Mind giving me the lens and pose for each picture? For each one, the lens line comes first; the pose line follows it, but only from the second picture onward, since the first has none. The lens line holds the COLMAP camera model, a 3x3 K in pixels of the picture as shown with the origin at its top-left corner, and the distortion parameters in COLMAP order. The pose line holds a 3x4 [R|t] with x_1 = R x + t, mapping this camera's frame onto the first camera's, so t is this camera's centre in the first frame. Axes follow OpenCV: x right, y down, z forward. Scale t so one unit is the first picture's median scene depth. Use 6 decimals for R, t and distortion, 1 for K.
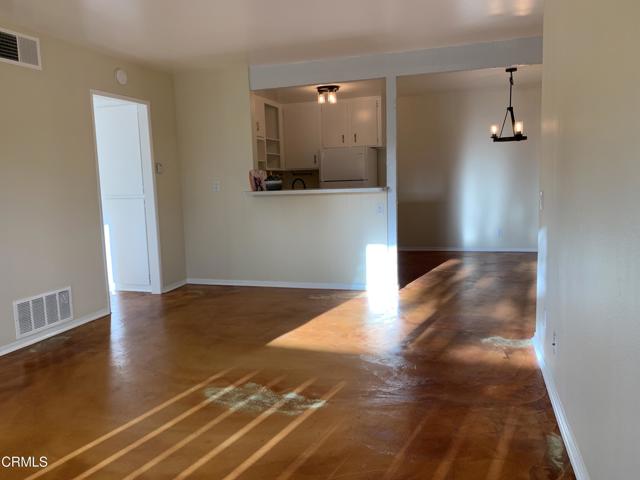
lens RADIAL K [[479.6, 0, 309.4], [0, 479.6, 238.7], [0, 0, 1]] dist [0.053752, -0.088281]
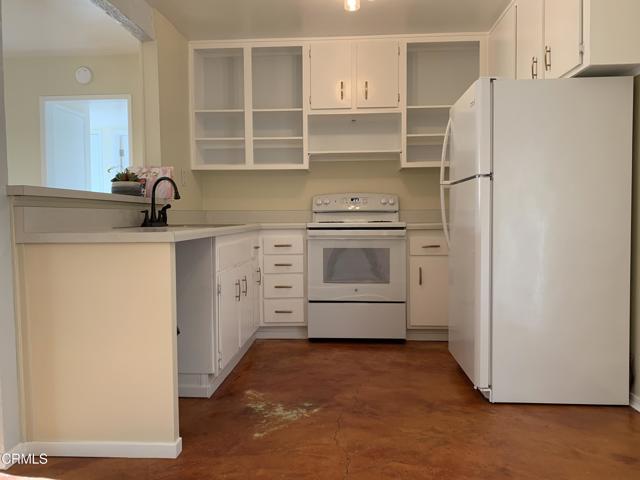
lens RADIAL K [[484.8, 0, 320.1], [0, 484.8, 236.1], [0, 0, 1]] dist [0.058173, -0.098104]
pose [[0.266169, 0.069746, -0.961400, 0.578027], [-0.116601, 0.992385, 0.039712, -0.109076], [0.956848, 0.101530, 0.272274, 1.083004]]
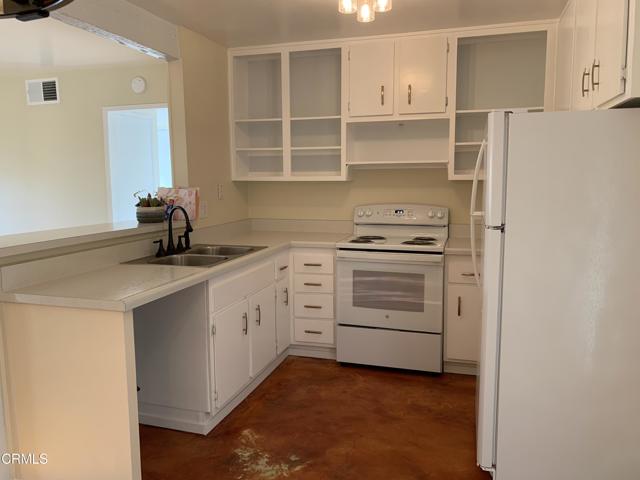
lens RADIAL K [[484.8, 0, 320.1], [0, 484.8, 236.1], [0, 0, 1]] dist [0.058173, -0.098104]
pose [[0.035503, 0.150412, -0.987986, 0.551679], [-0.115836, 0.982565, 0.145424, -0.201476], [0.992634, 0.109281, 0.052307, 1.196145]]
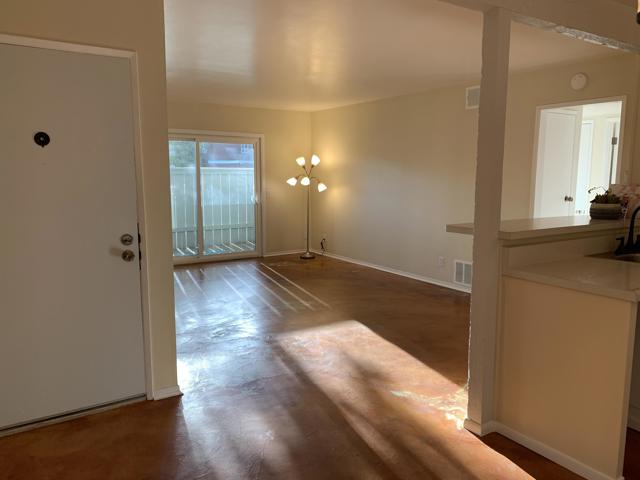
lens RADIAL K [[489.5, 0, 318.9], [0, 489.5, 232.9], [0, 0, 1]] dist [-0.001668, 0.004113]
pose [[-0.614848, 0.126496, -0.778435, 0.643285], [-0.080720, 0.971775, 0.221670, -0.195357], [0.784504, 0.199129, -0.587283, 1.097934]]
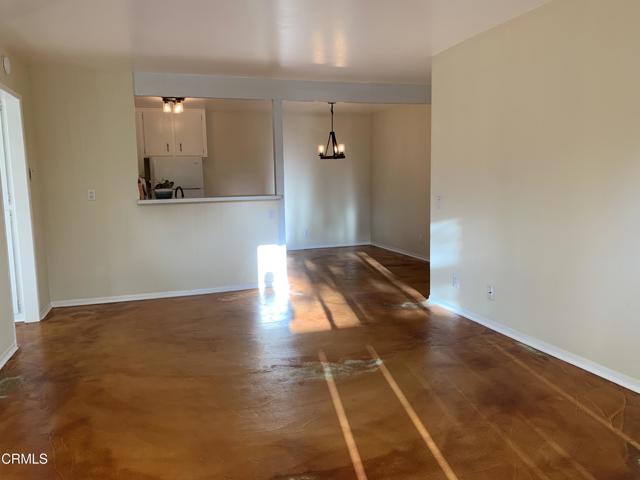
lens RADIAL K [[479.6, 0, 309.4], [0, 479.6, 238.7], [0, 0, 1]] dist [0.053752, -0.088281]
pose [[0.815120, -0.054874, 0.576688, -0.404567], [0.065257, 0.997865, 0.002712, -0.001163], [-0.575605, 0.035422, 0.816960, 0.016778]]
